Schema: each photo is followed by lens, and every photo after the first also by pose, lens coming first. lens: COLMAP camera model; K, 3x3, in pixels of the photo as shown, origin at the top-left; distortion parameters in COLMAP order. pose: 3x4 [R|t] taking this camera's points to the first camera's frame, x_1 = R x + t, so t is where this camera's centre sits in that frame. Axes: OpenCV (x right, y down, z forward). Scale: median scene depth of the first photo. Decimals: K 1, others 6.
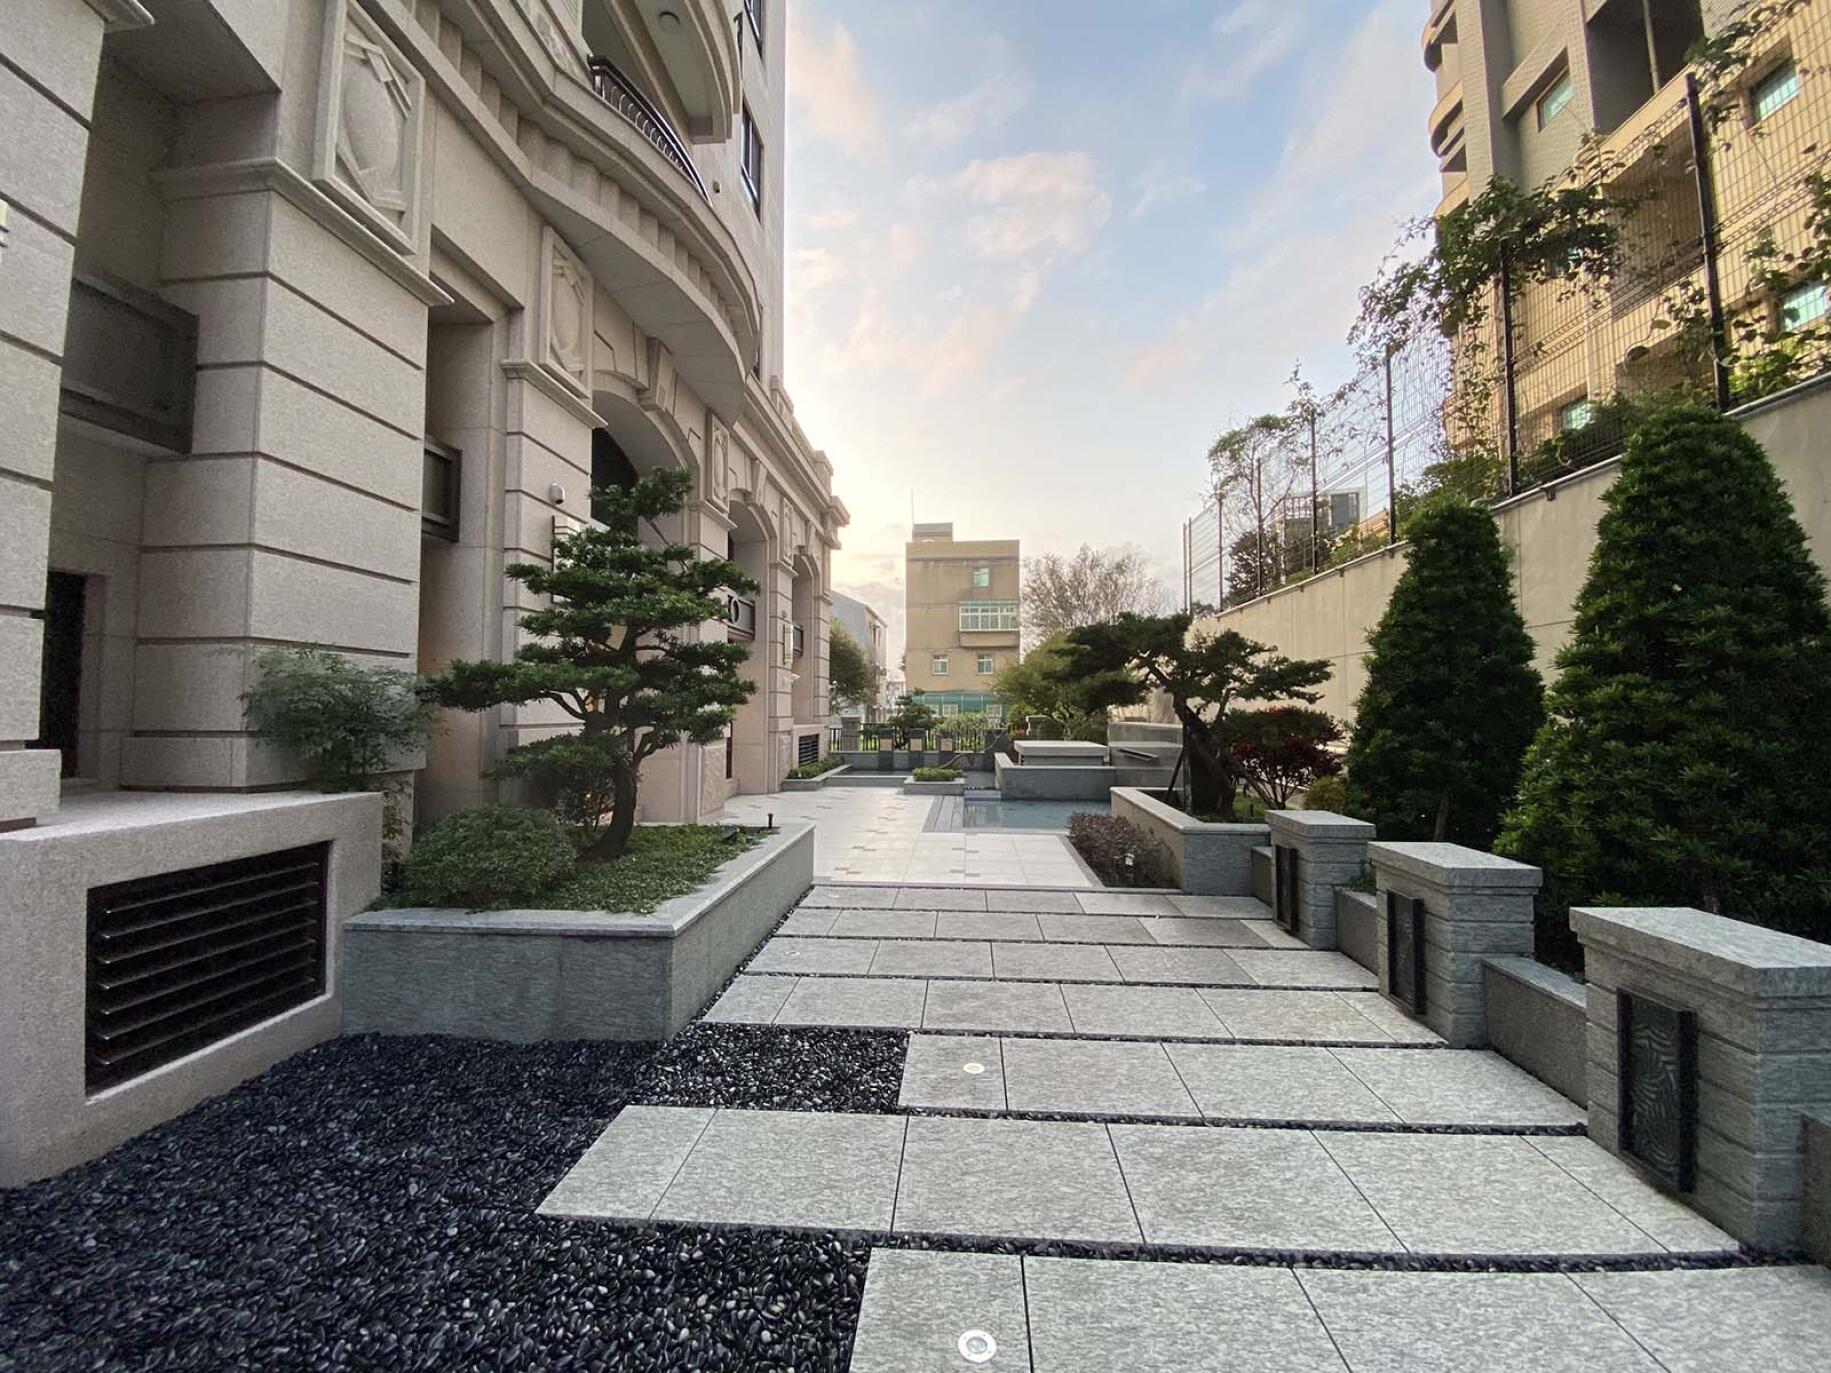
lens RADIAL K [[732.5, 0, 915.0], [0, 732.5, 677.3], [0, 0, 1]] dist [-0.001363, -0.000374]
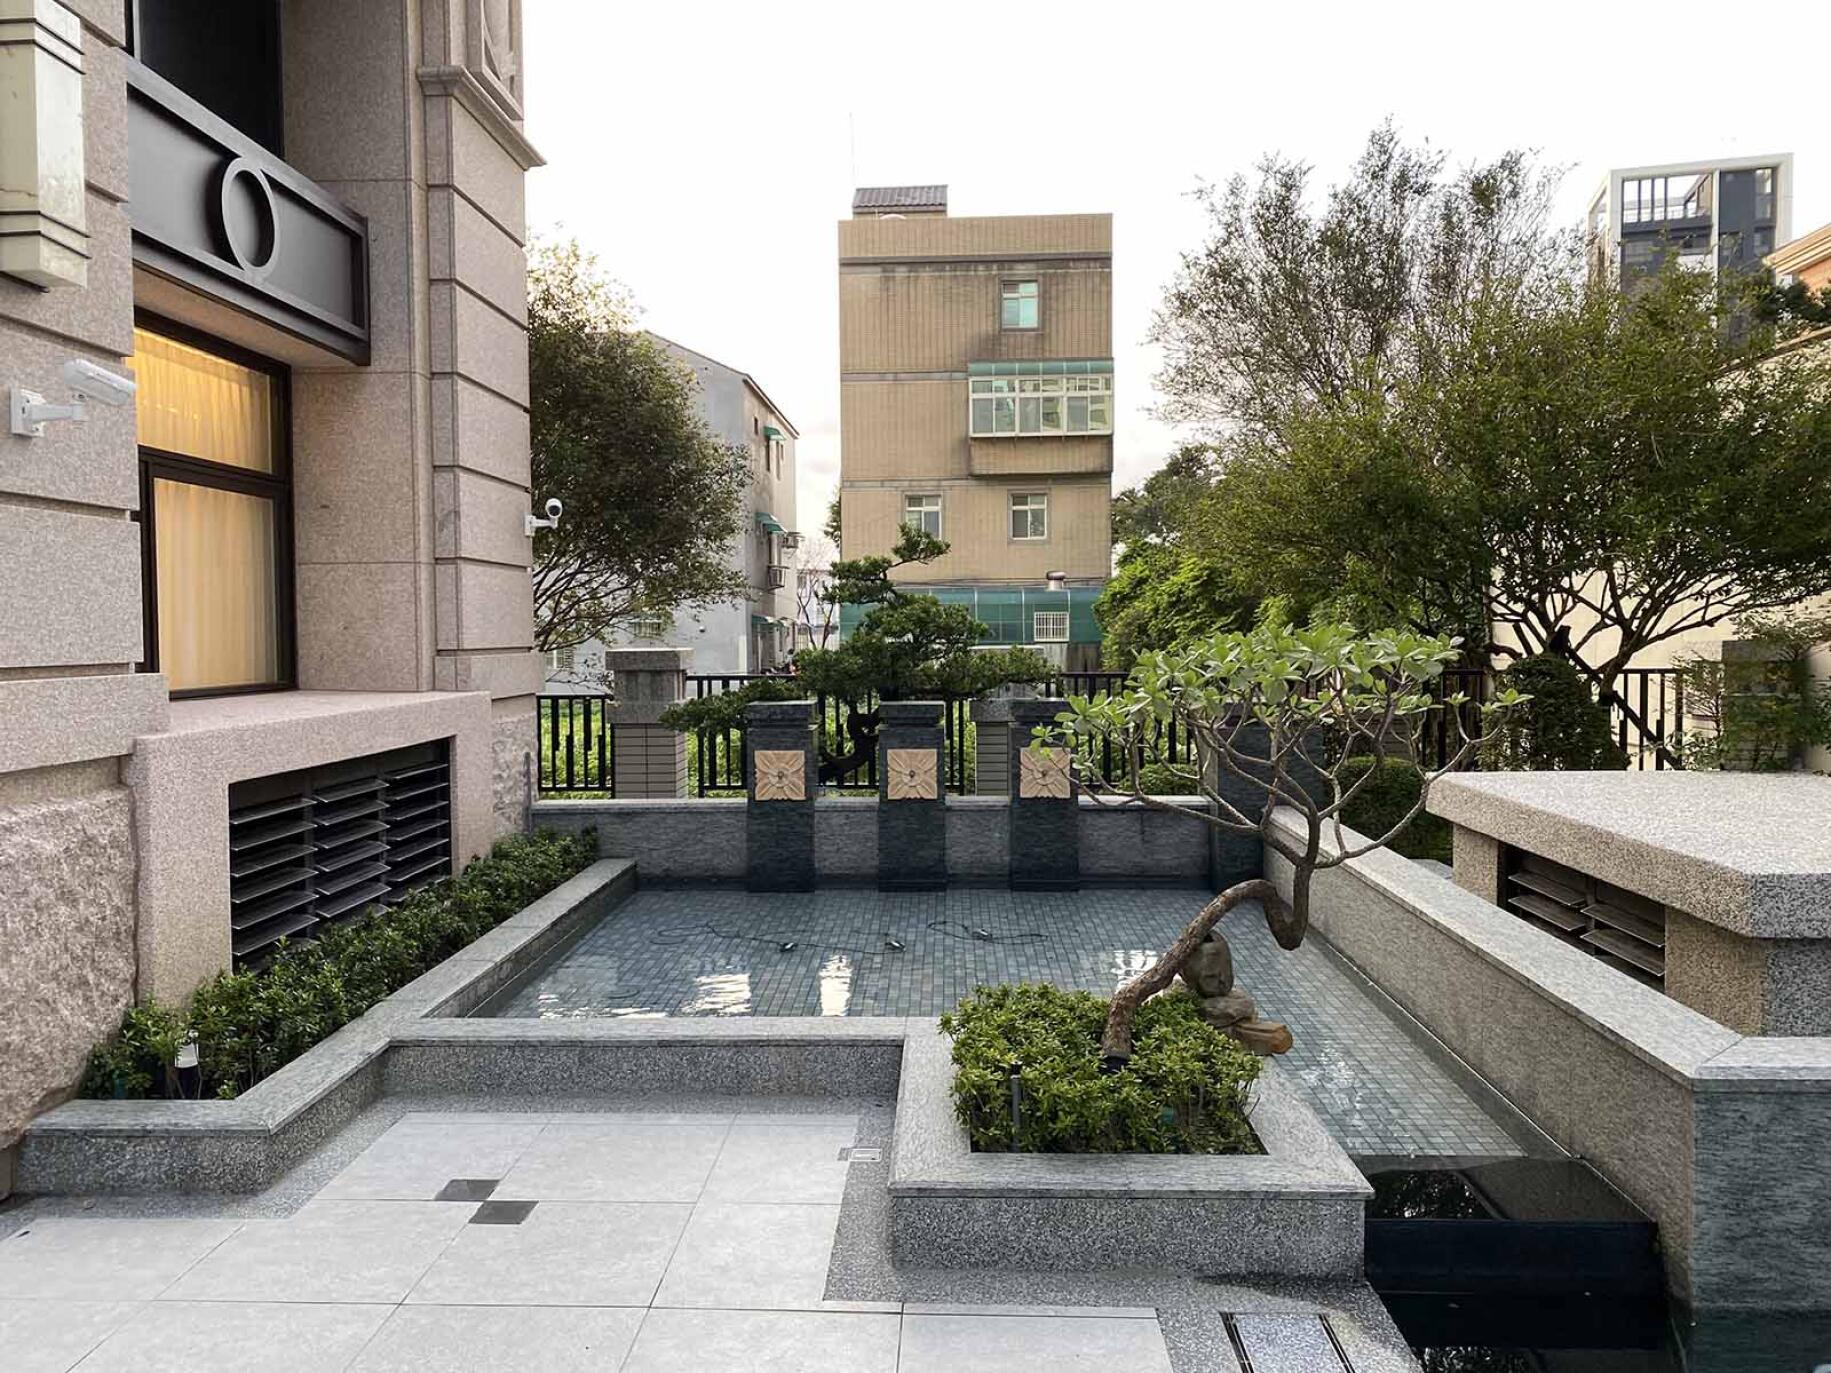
lens RADIAL K [[1385.0, 0, 913.9], [0, 1385.0, 687.8], [0, 0, 1]] dist [-0.039064, 0.053320]
pose [[0.999023, -0.011623, 0.042629, -0.009856], [0.007848, 0.996118, 0.087680, 0.017260], [-0.043482, -0.087260, 0.995236, 0.352912]]
